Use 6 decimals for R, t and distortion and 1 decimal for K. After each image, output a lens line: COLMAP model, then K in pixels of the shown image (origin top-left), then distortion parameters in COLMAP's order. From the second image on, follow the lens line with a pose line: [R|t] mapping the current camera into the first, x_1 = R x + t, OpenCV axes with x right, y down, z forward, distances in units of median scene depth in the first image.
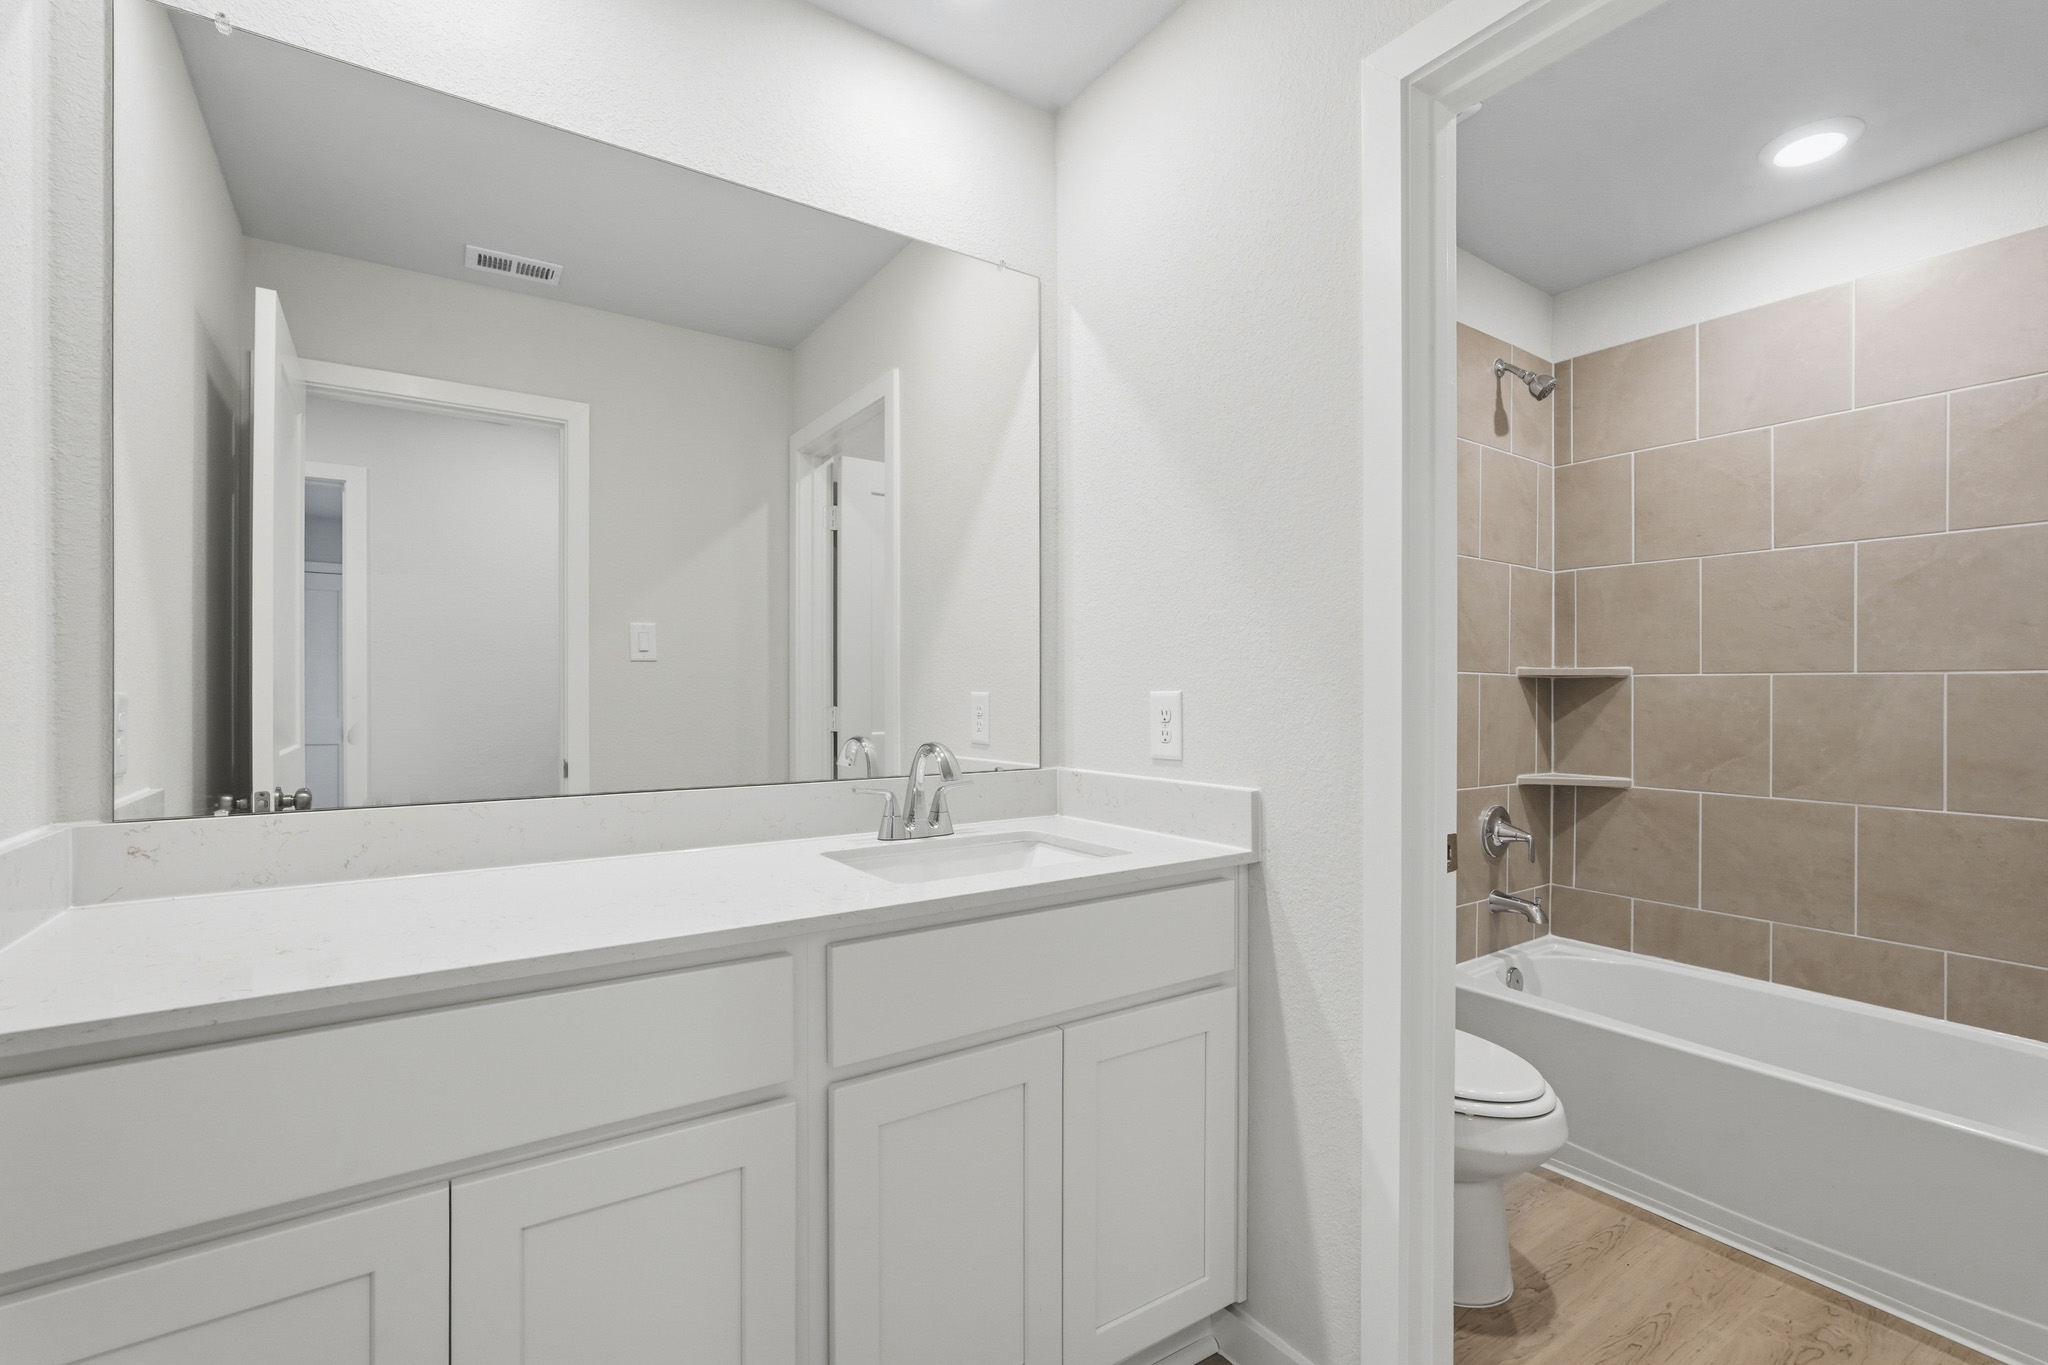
lens RADIAL K [[908.6, 0, 1016.4], [0, 908.6, 679.8], [0, 0, 1]] dist [-0.020633, 0.009598]
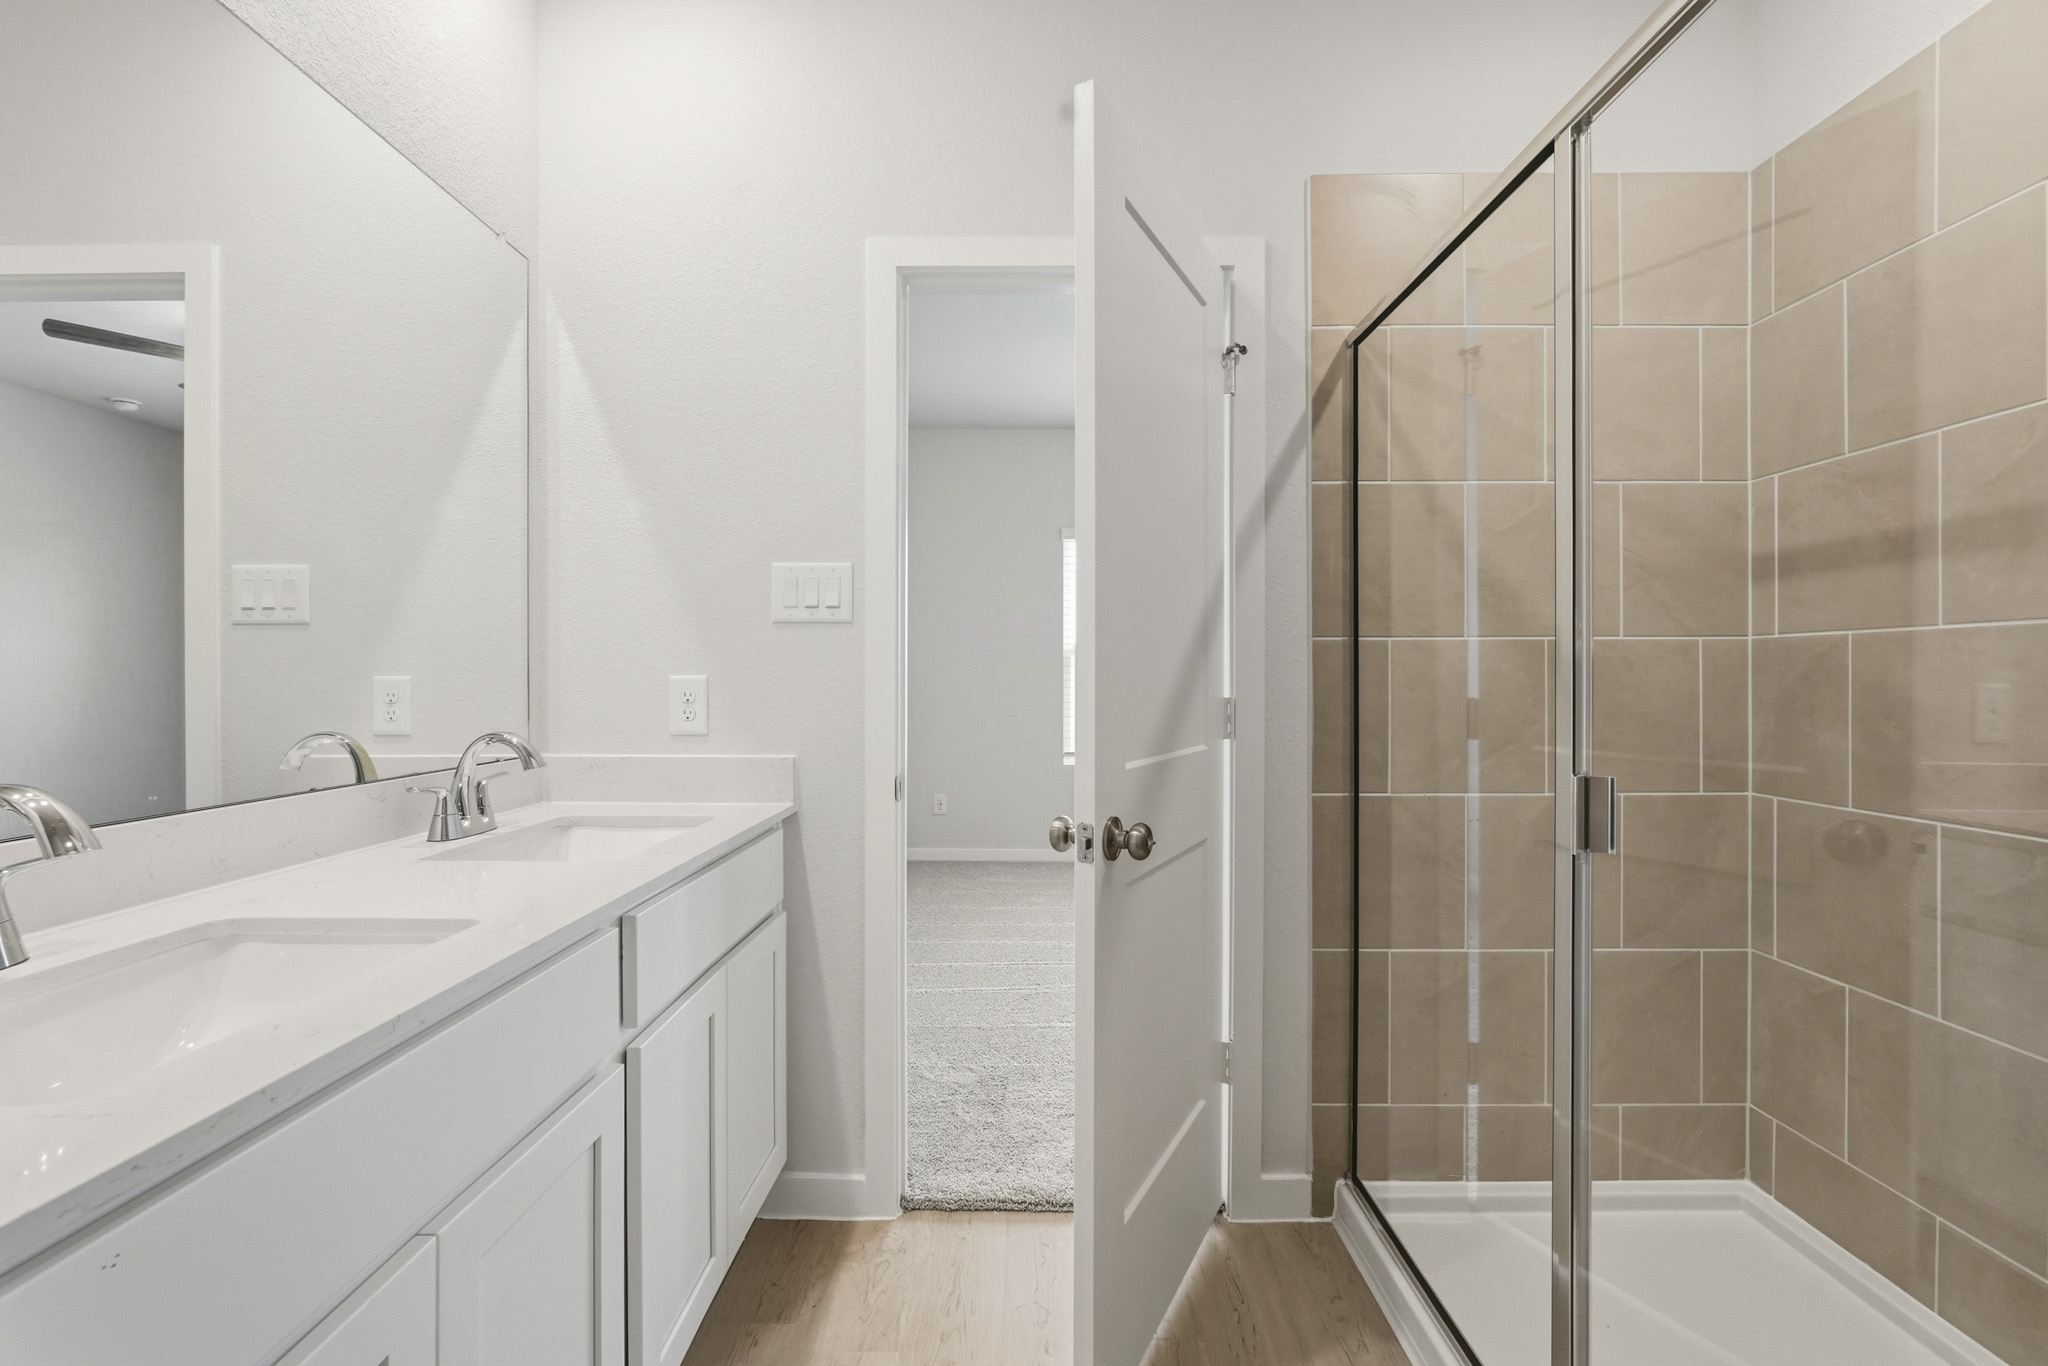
lens RADIAL K [[908.6, 0, 1034.3], [0, 908.6, 683.3], [0, 0, 1]] dist [-0.020633, 0.009598]
pose [[0.555694, 0.000863, 0.831386, -0.559612], [-0.016817, 0.999807, 0.010202, 0.000506], [-0.831217, -0.019651, 0.555601, 0.015273]]
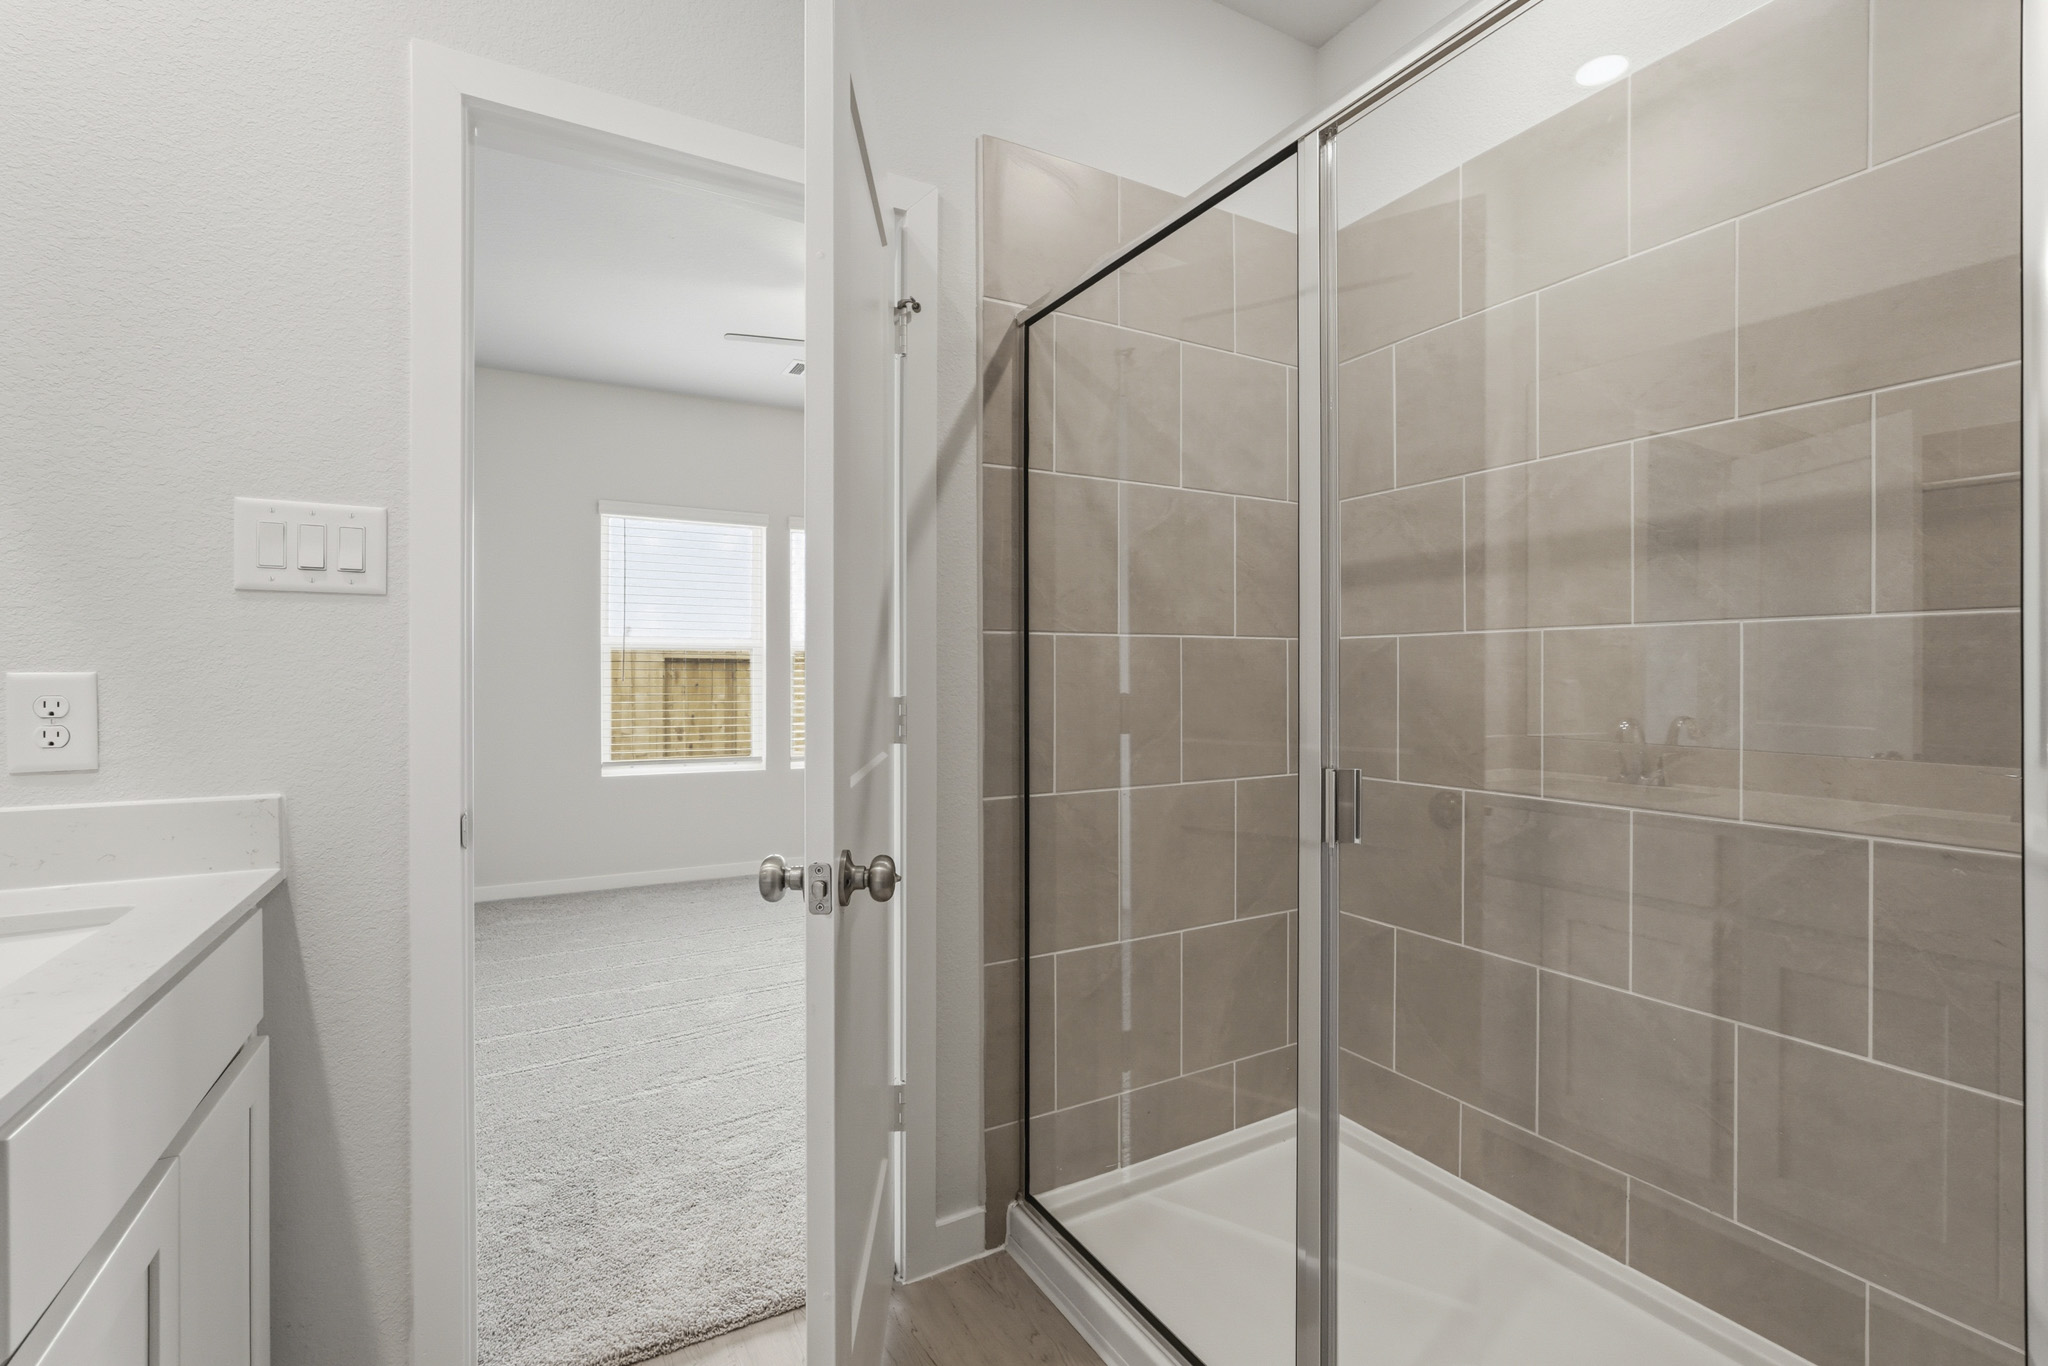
lens RADIAL K [[908.6, 0, 1029.1], [0, 908.6, 680.3], [0, 0, 1]] dist [-0.020633, 0.009598]
pose [[0.069058, -0.000802, 0.997612, -0.473173], [-0.014834, 0.999888, 0.001831, 0.004107], [-0.997502, -0.014925, 0.069038, 0.239087]]
